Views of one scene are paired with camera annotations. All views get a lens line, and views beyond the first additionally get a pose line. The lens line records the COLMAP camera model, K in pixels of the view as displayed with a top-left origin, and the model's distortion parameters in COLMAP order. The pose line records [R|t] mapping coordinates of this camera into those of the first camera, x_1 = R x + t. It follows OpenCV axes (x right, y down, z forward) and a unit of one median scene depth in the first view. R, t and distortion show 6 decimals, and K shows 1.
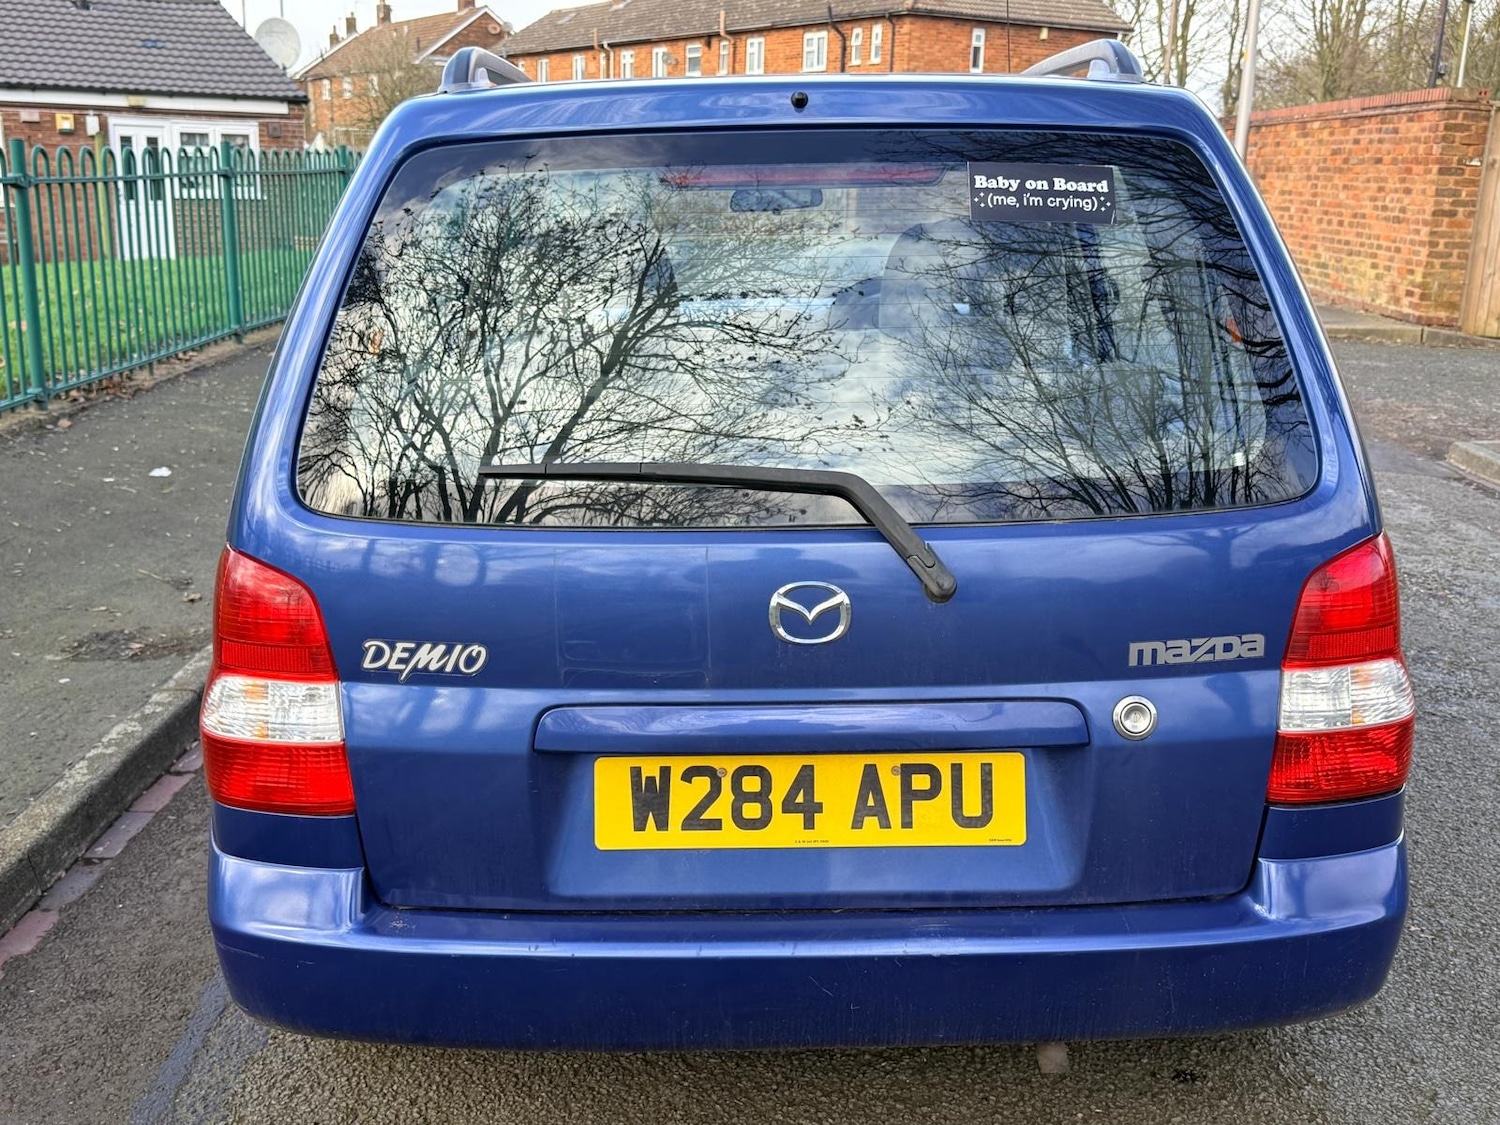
lens RADIAL K [[1534.5, 0, 746.5], [0, 1534.5, 555.3], [0, 0, 1]] dist [0.199647, -0.445836]
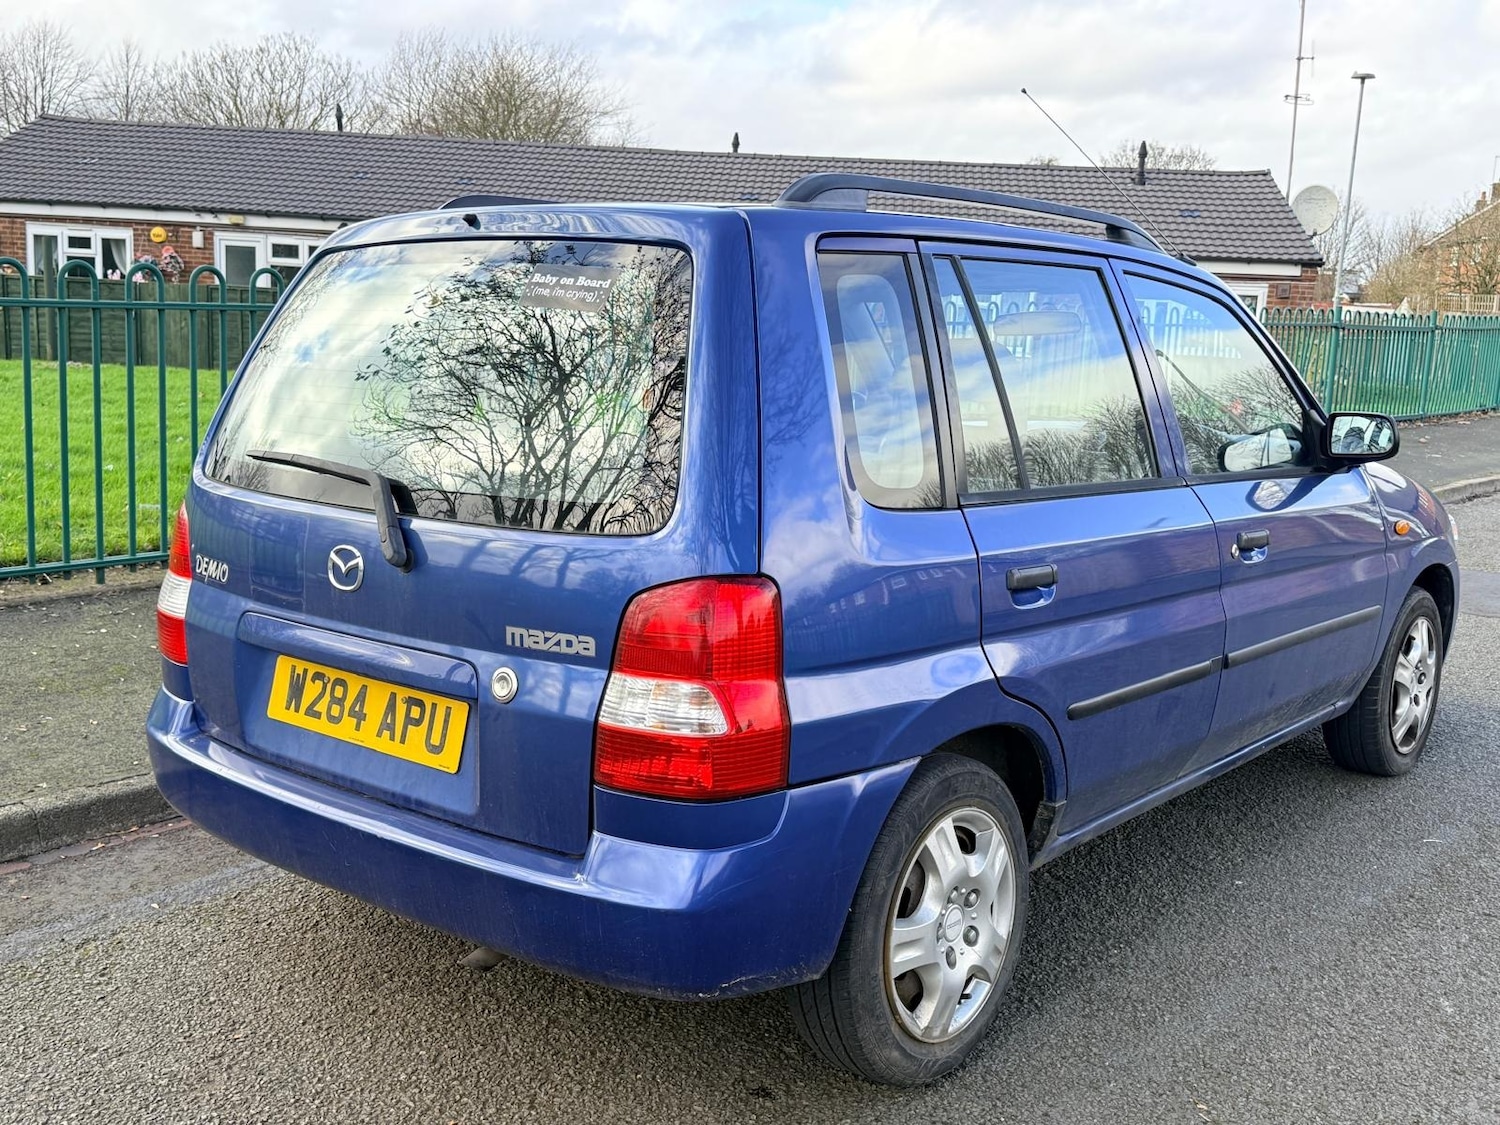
lens RADIAL K [[1534.5, 0, 746.5], [0, 1534.5, 555.3], [0, 0, 1]] dist [0.199647, -0.445836]
pose [[0.758642, 0.124376, -0.639526, 1.172665], [-0.188843, 0.981448, -0.033143, 0.003720], [0.623539, 0.145914, 0.768055, 0.128067]]
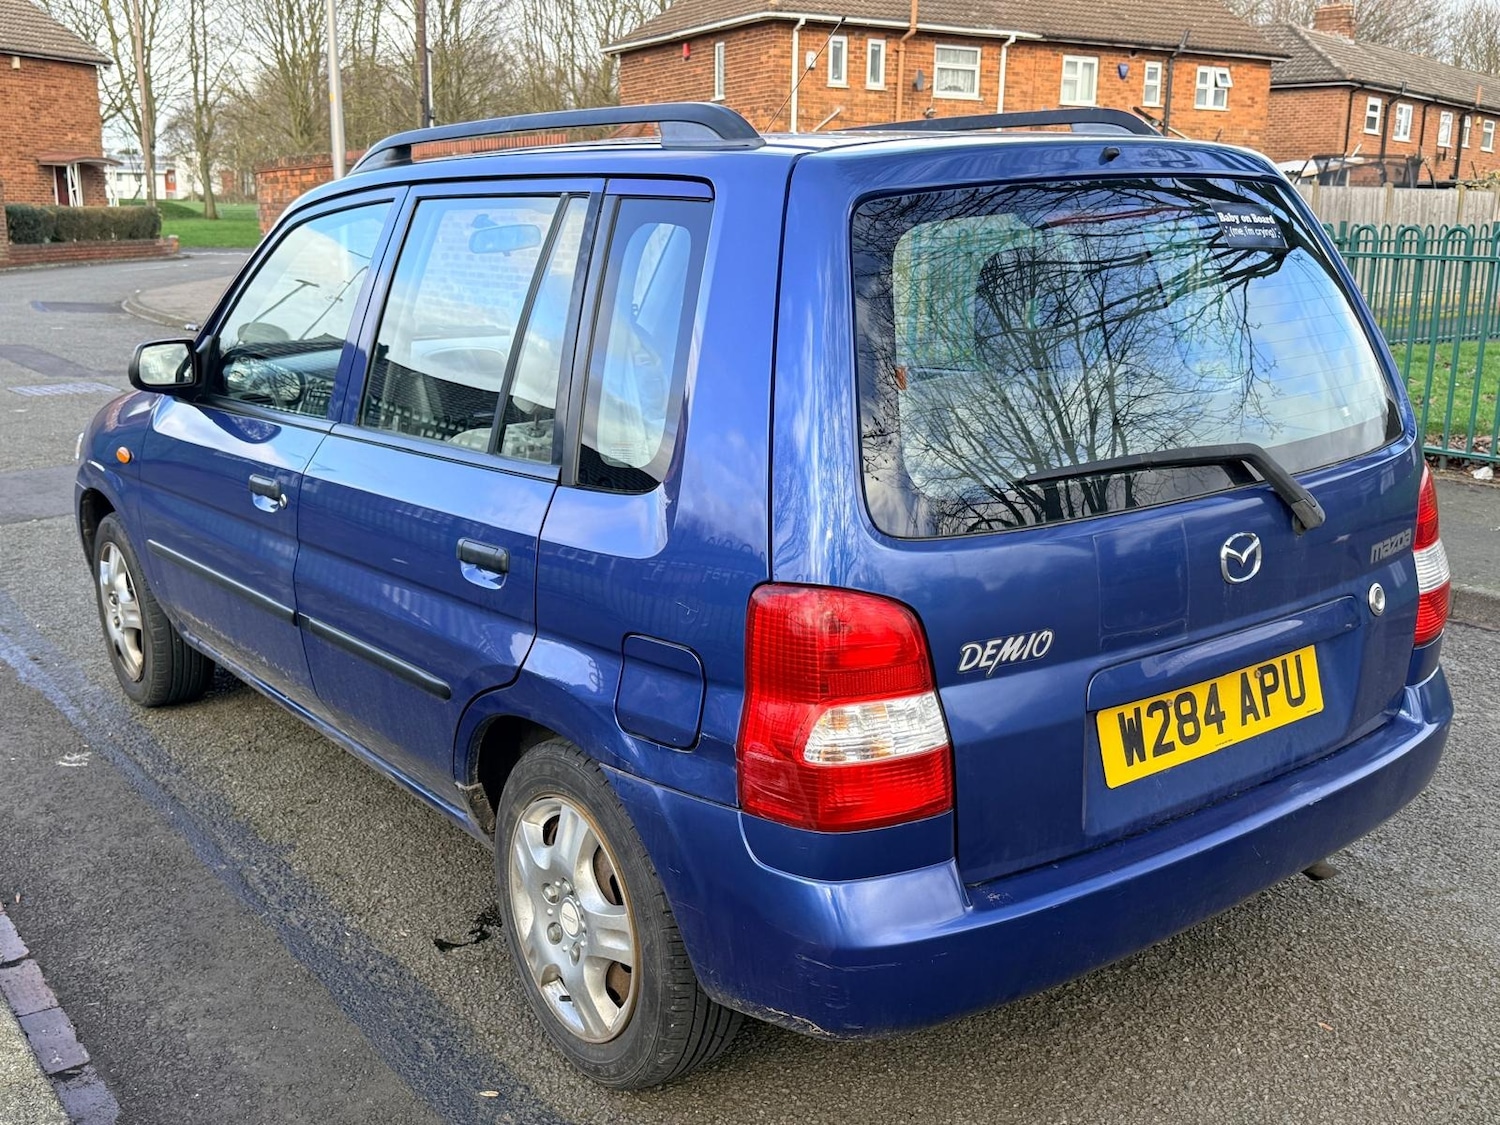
lens RADIAL K [[1584.1, 0, 750.0], [0, 1584.1, 562.5], [0, 0, 1]] dist [0.011397, 0.008731]
pose [[0.796100, -0.148497, 0.586663, -0.996828], [0.160467, 0.986524, 0.031957, -0.061847], [-0.583503, 0.068699, 0.809200, 0.173041]]
